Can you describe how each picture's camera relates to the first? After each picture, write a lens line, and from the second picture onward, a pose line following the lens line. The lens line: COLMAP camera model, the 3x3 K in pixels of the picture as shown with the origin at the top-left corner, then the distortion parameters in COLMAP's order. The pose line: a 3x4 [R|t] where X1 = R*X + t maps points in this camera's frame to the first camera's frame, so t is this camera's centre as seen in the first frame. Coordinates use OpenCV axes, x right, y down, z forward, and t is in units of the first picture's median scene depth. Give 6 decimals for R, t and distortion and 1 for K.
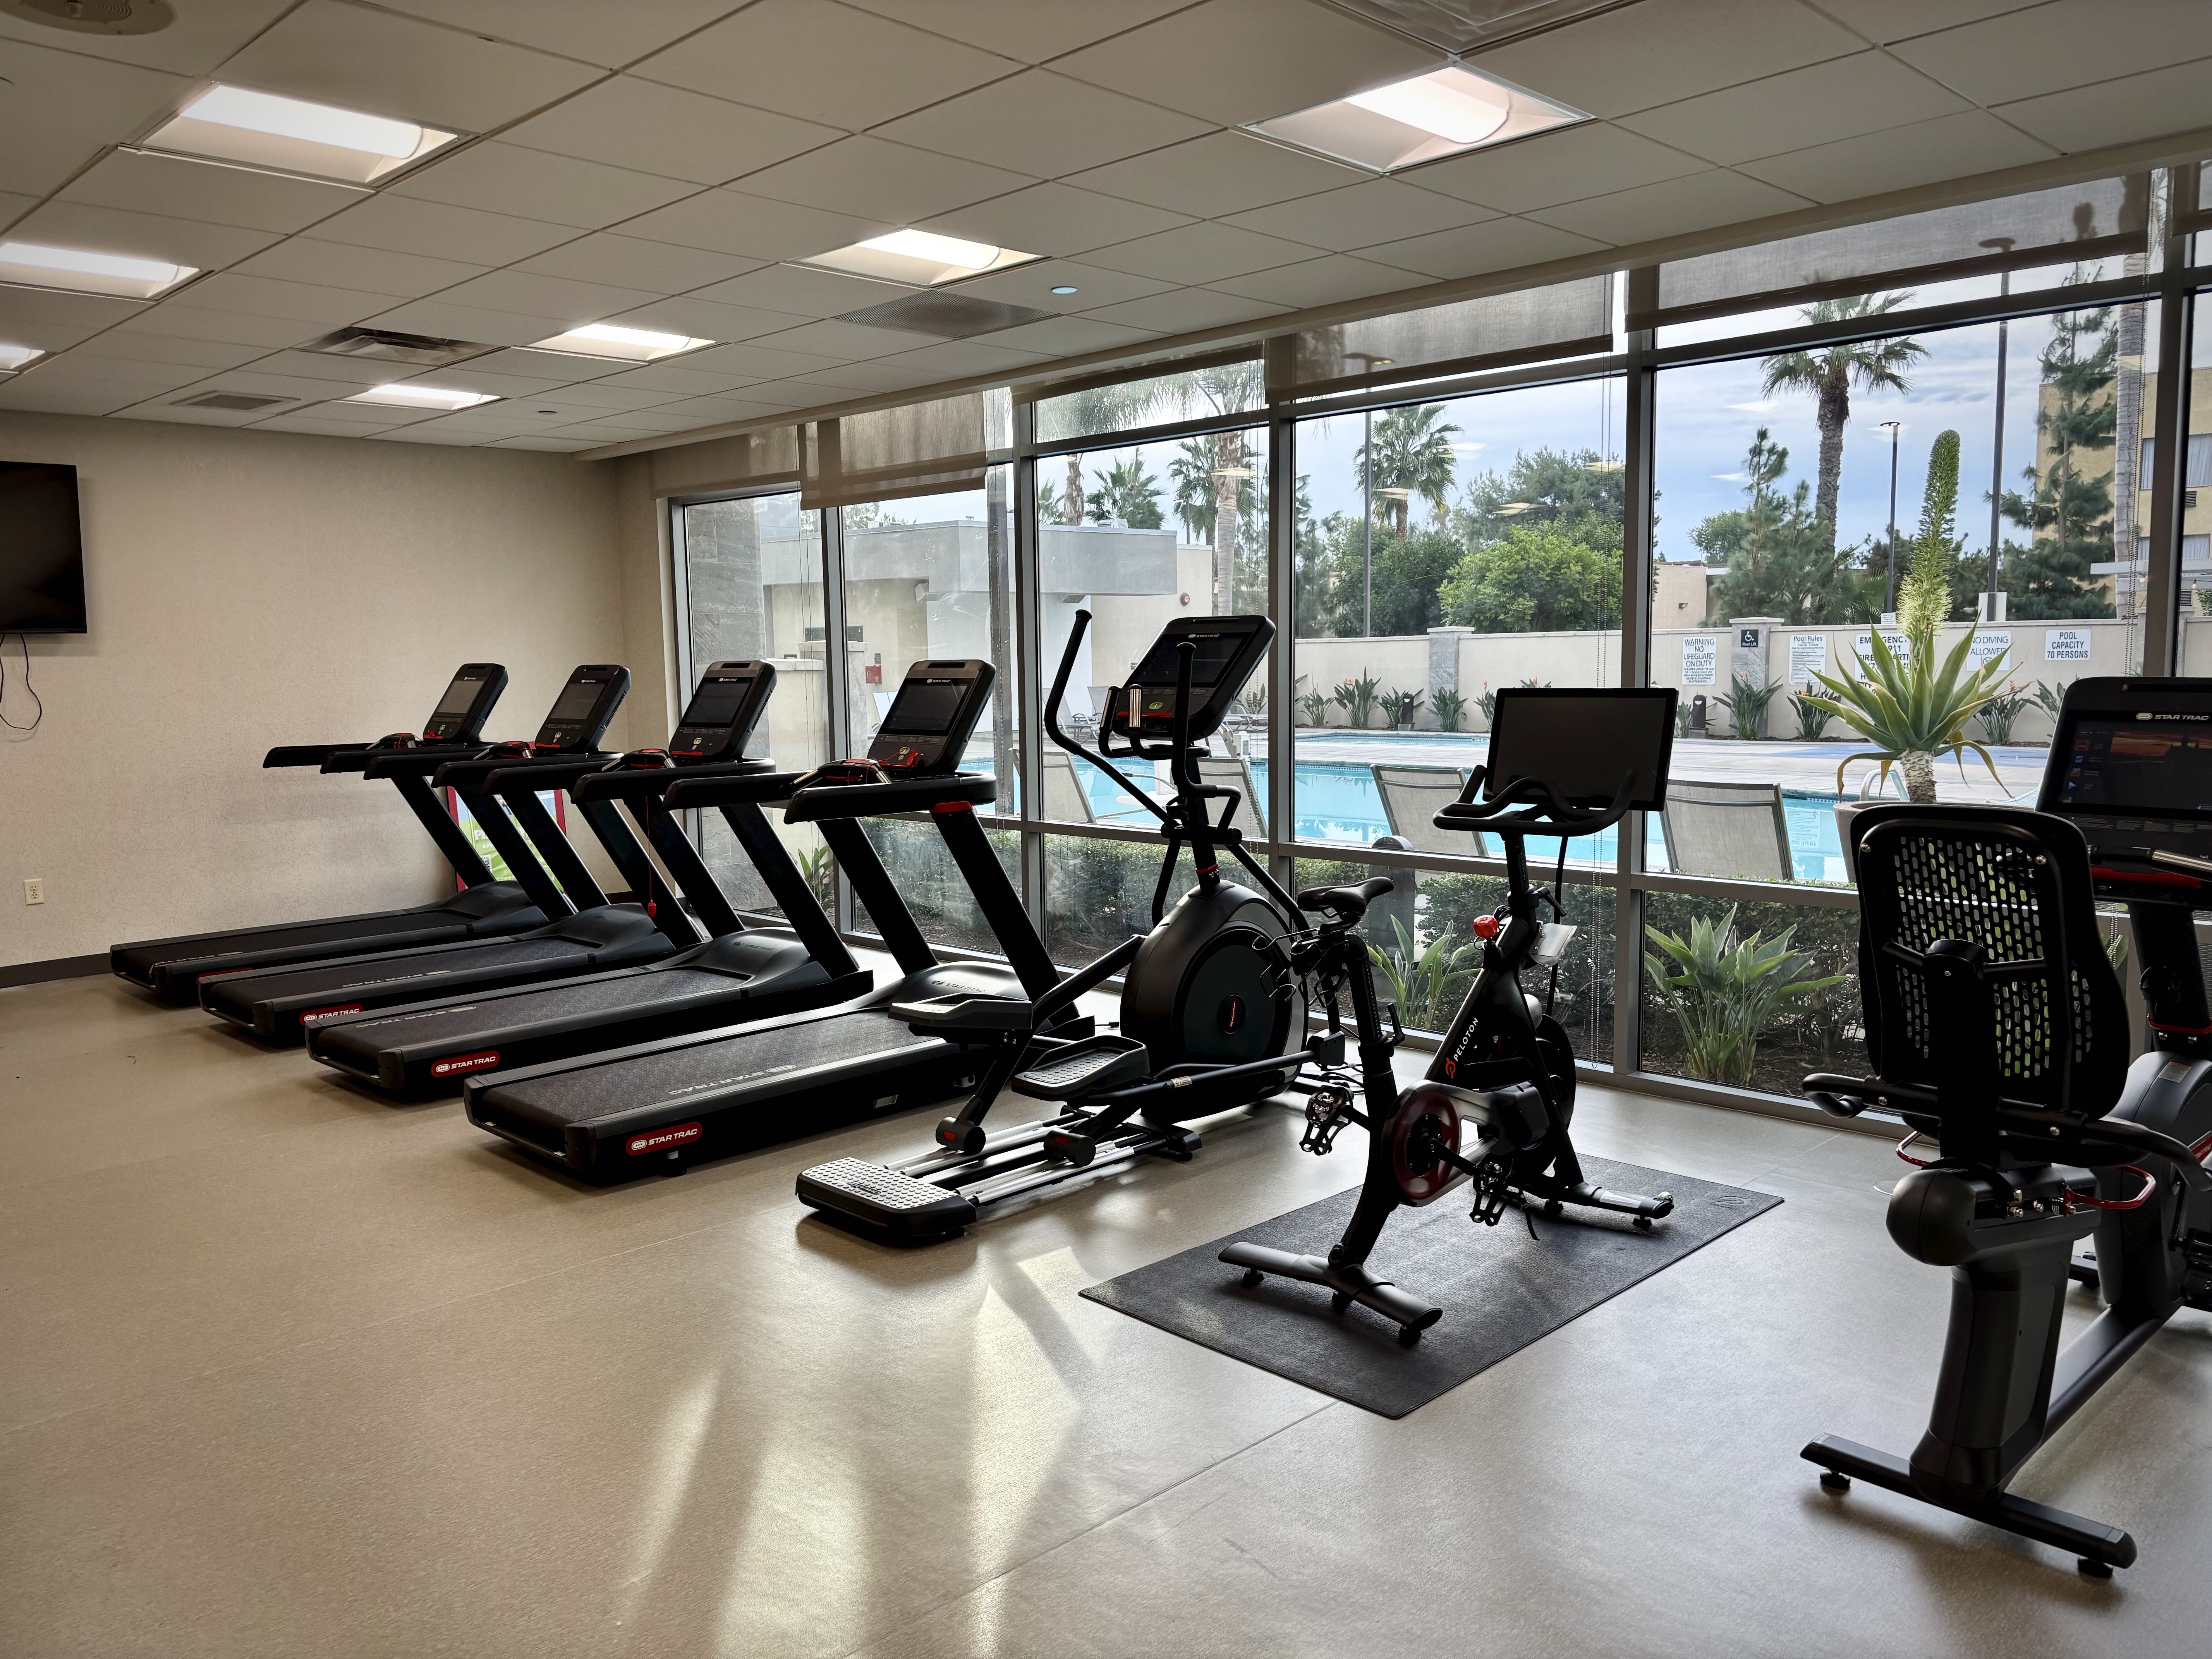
lens RADIAL K [[1682.3, 0, 1106.0], [0, 1682.3, 829.5], [0, 0, 1]] dist [0.002256, -0.006726]
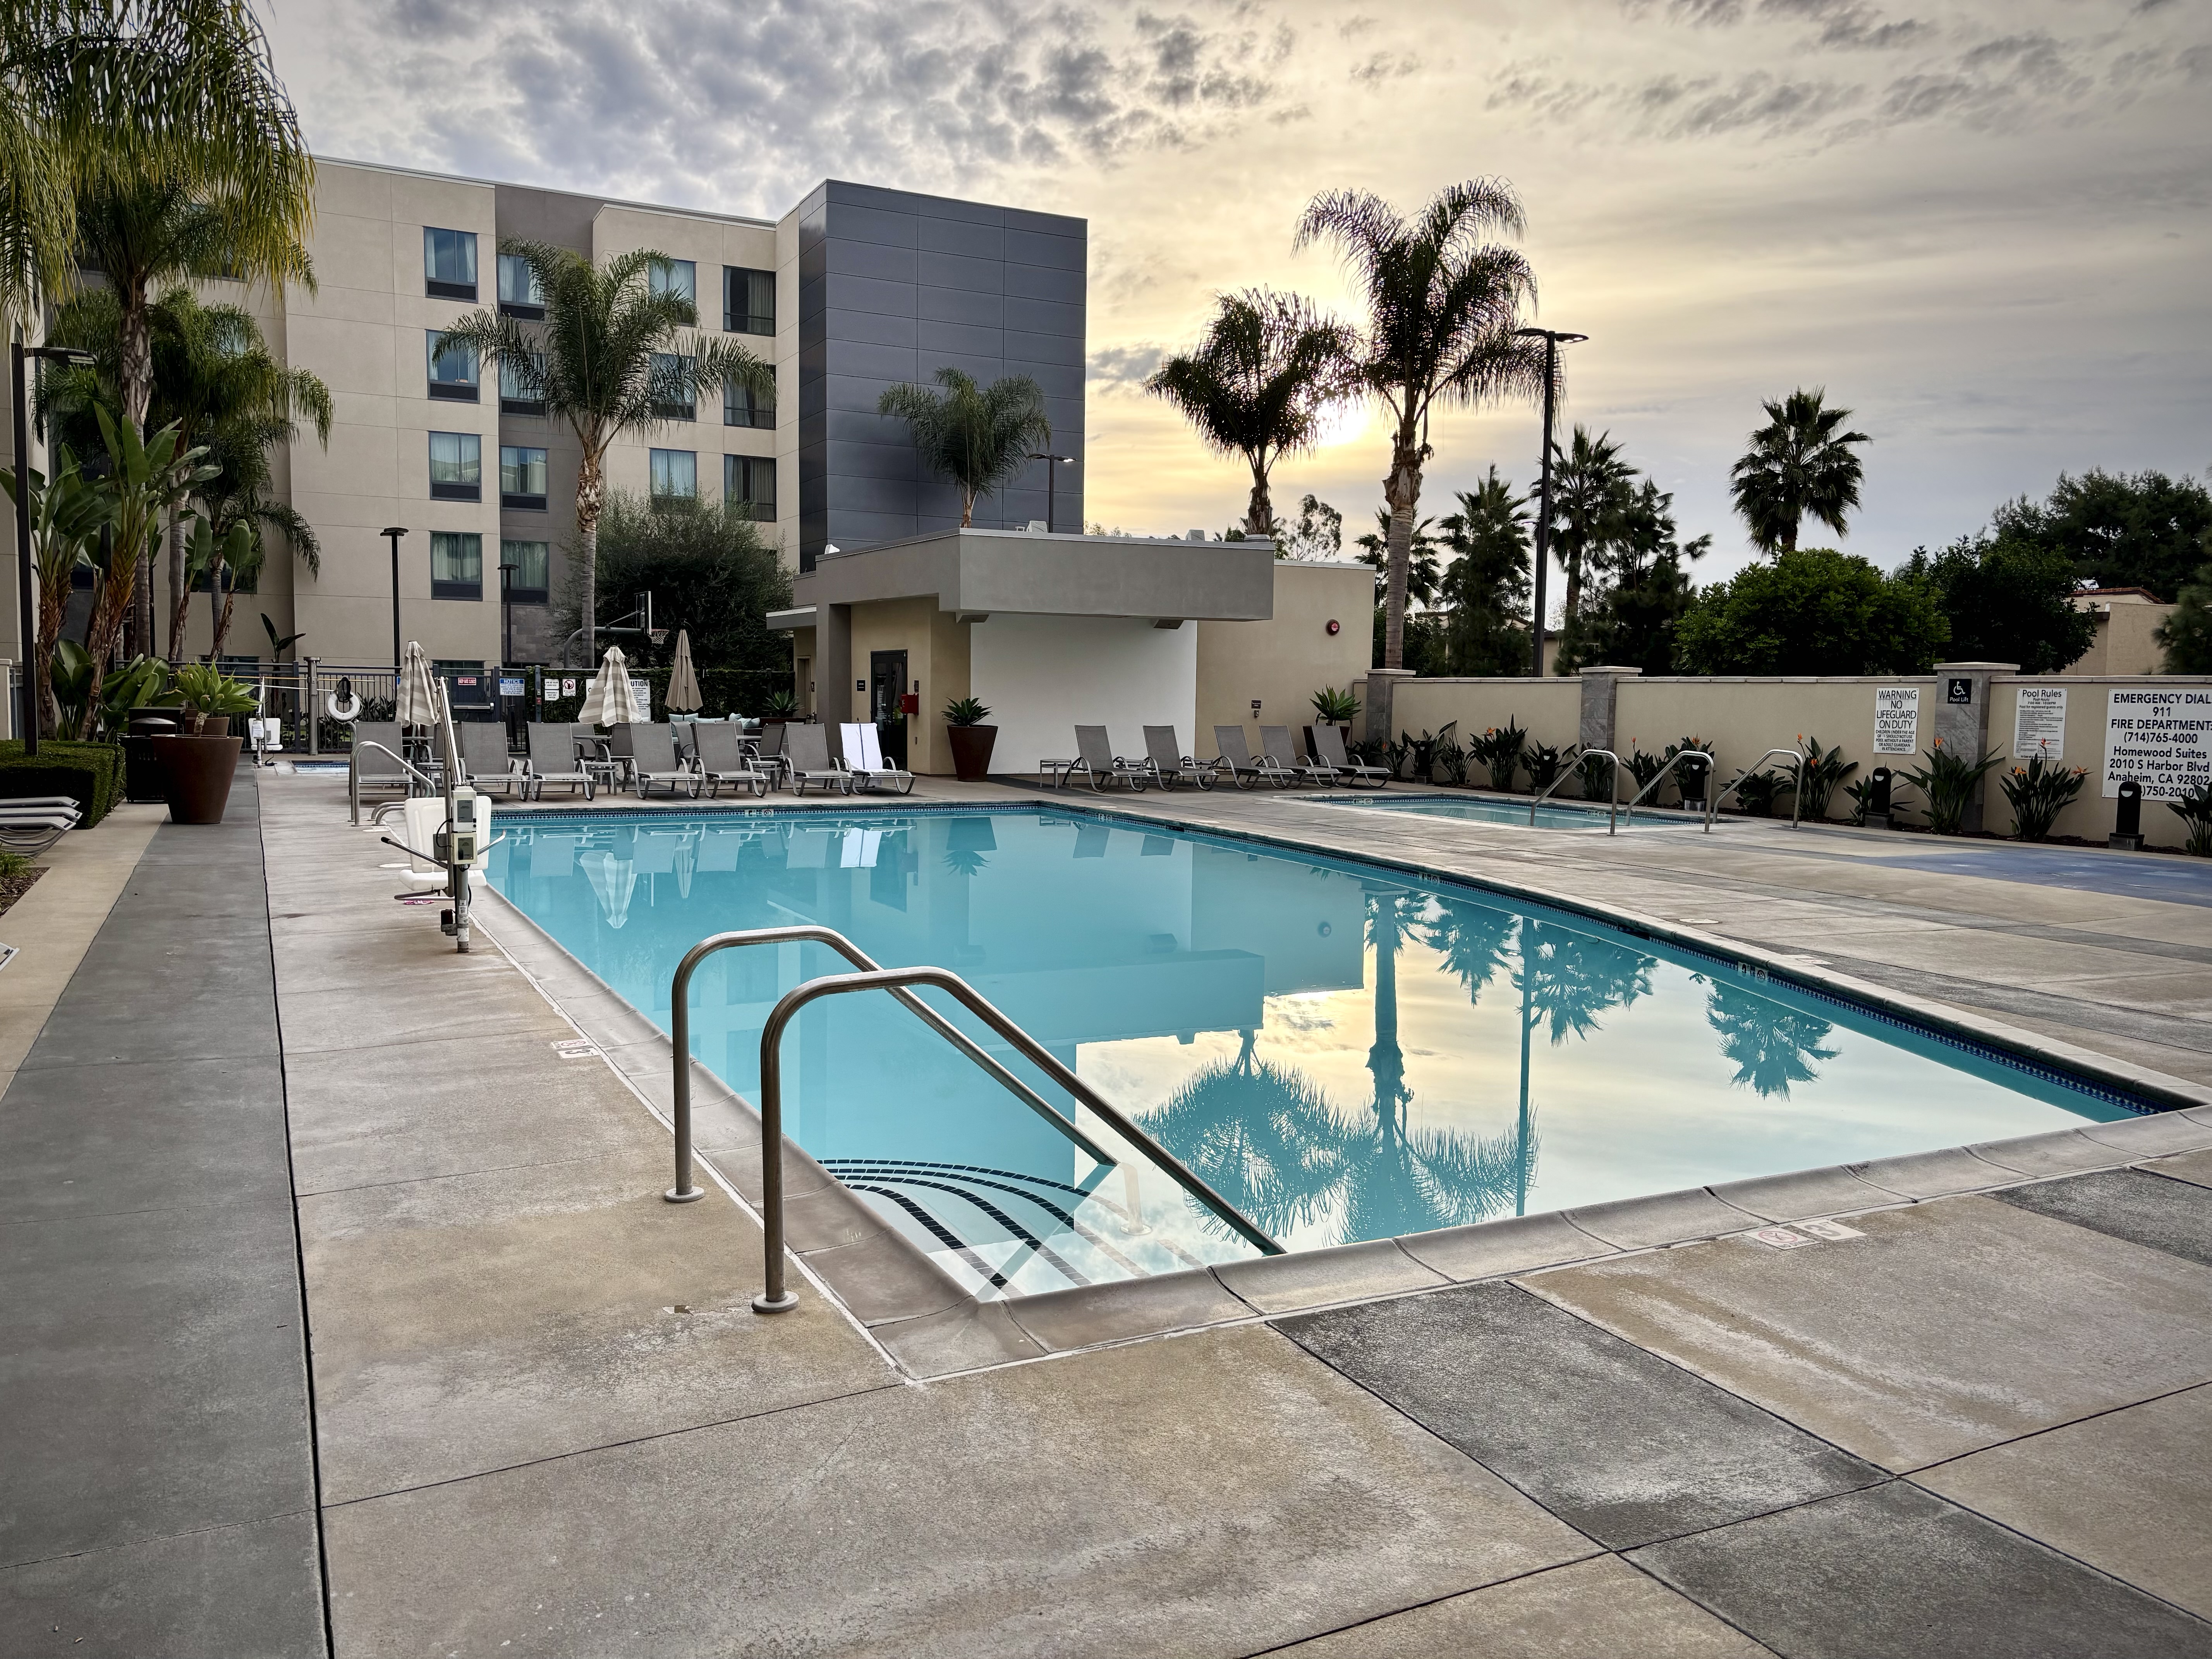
lens RADIAL K [[1682.3, 0, 1106.0], [0, 1682.3, 829.5], [0, 0, 1]] dist [0.002256, -0.006726]
pose [[0.950064, 0.055677, -0.307049, 0.216573], [-0.061996, 0.998017, -0.010858, -0.020485], [0.305836, 0.029352, 0.951632, 0.173732]]
